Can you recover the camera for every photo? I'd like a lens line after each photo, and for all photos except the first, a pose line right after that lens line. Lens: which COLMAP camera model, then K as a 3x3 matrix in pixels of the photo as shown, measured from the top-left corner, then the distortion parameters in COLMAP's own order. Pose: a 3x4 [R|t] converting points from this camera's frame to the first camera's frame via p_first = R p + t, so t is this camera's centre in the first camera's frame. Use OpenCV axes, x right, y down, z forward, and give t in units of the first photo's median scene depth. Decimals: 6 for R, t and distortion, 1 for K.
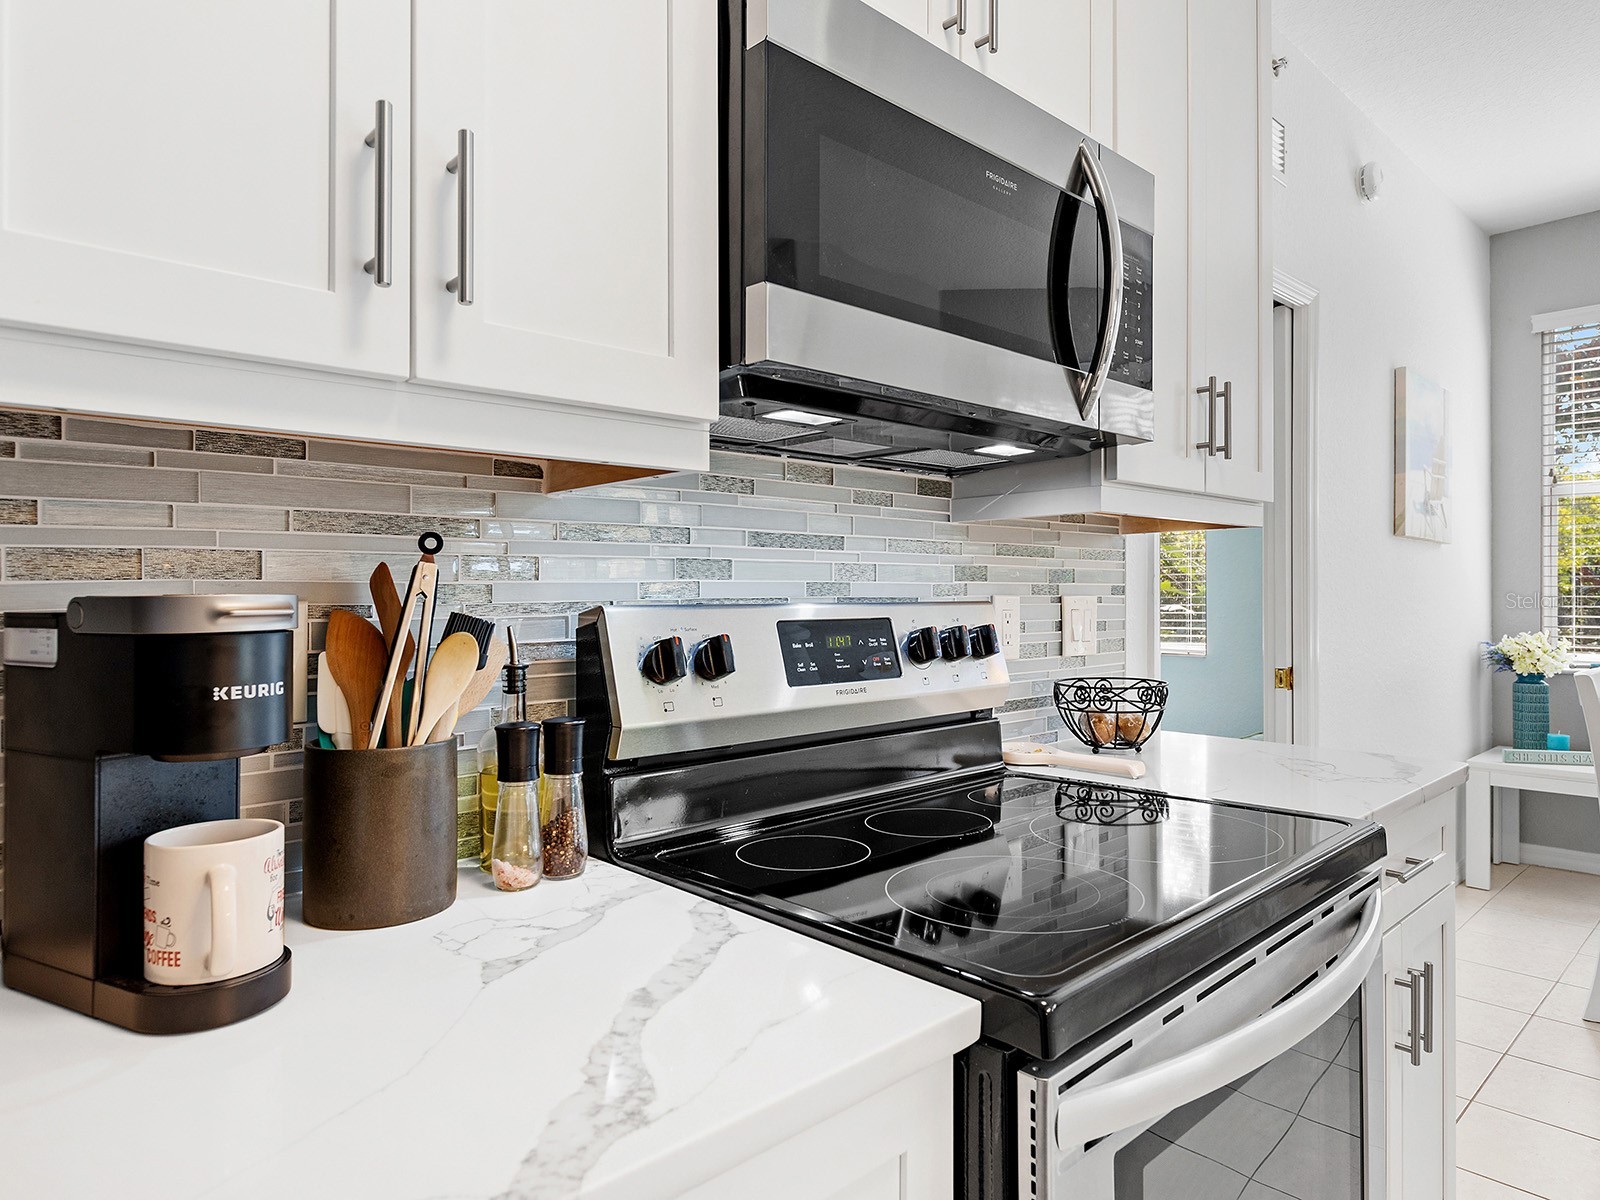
lens RADIAL K [[979.0, 0, 802.4], [0, 979.0, 552.3], [0, 0, 1]] dist [0.003551, 0.001023]
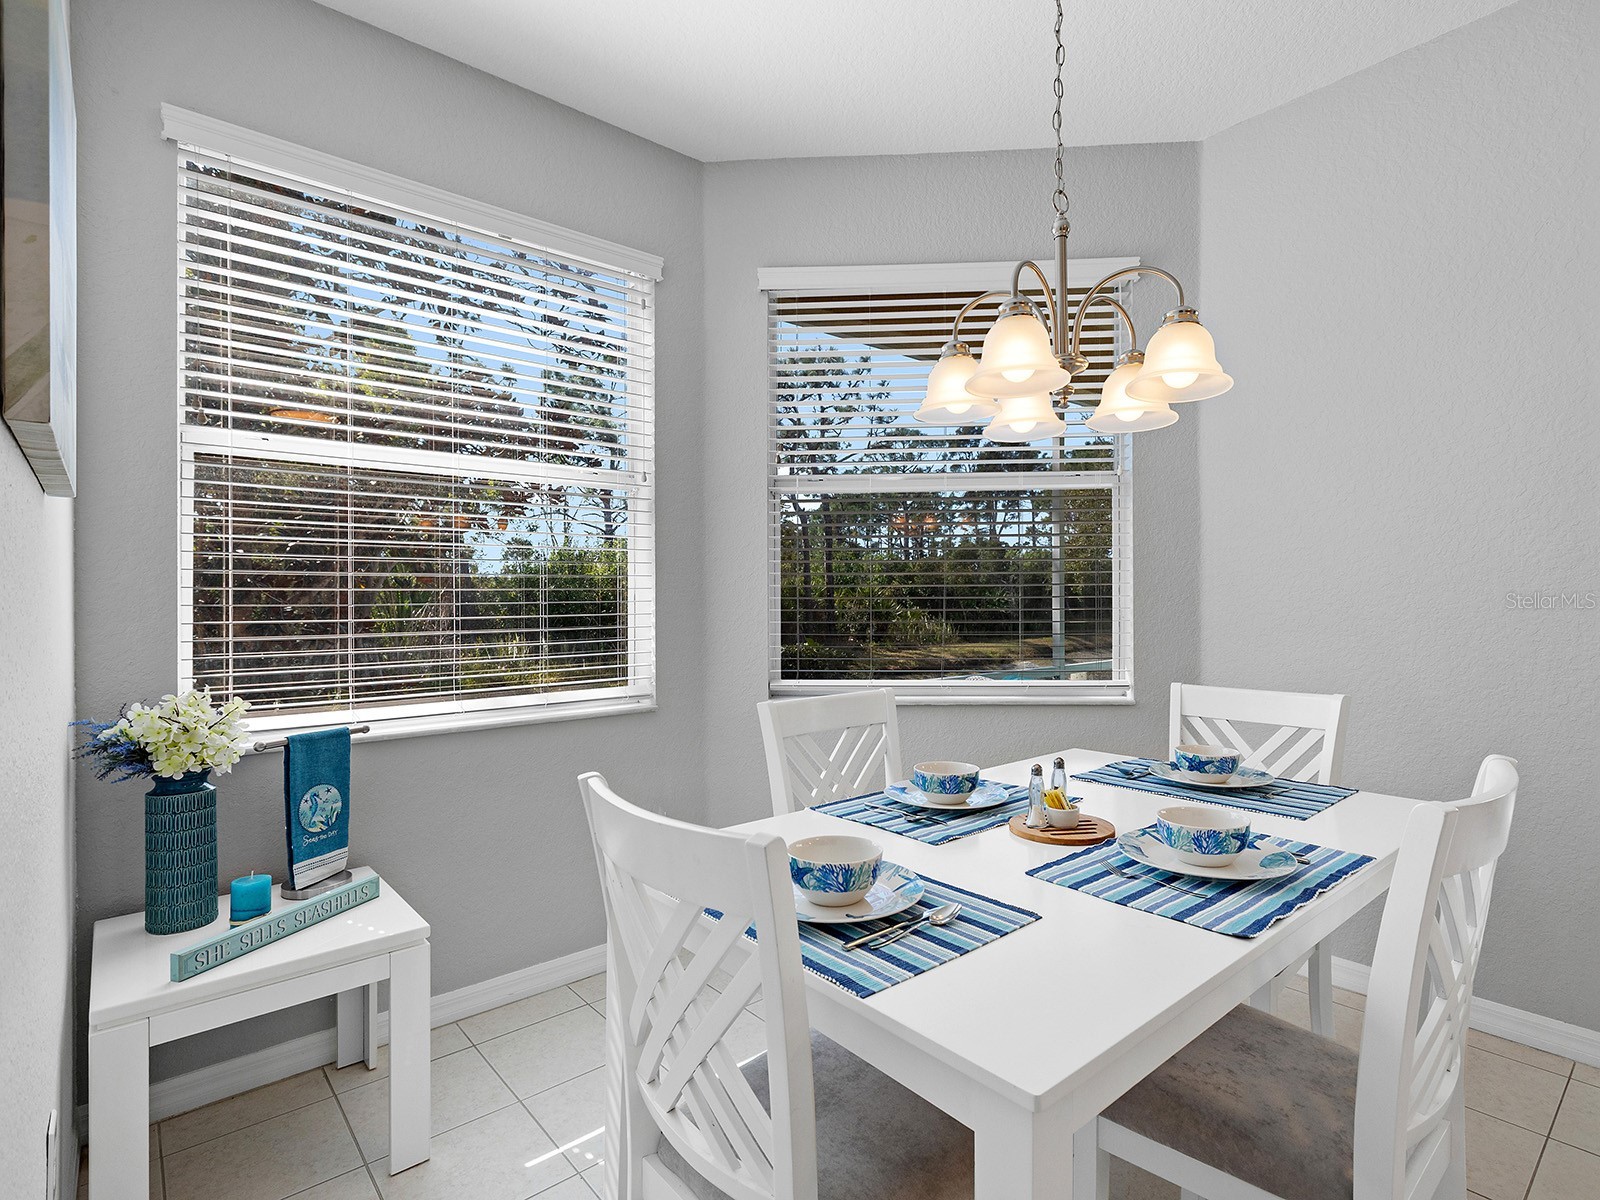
lens RADIAL K [[808.6, 0, 801.3], [0, 808.6, 580.7], [0, 0, 1]] dist [-0.000550, 0.000209]
pose [[0.041038, 0.028320, 0.998756, 0.376200], [-0.025536, 0.999301, -0.027286, 0.029220], [-0.998831, -0.024385, 0.041732, 0.763231]]
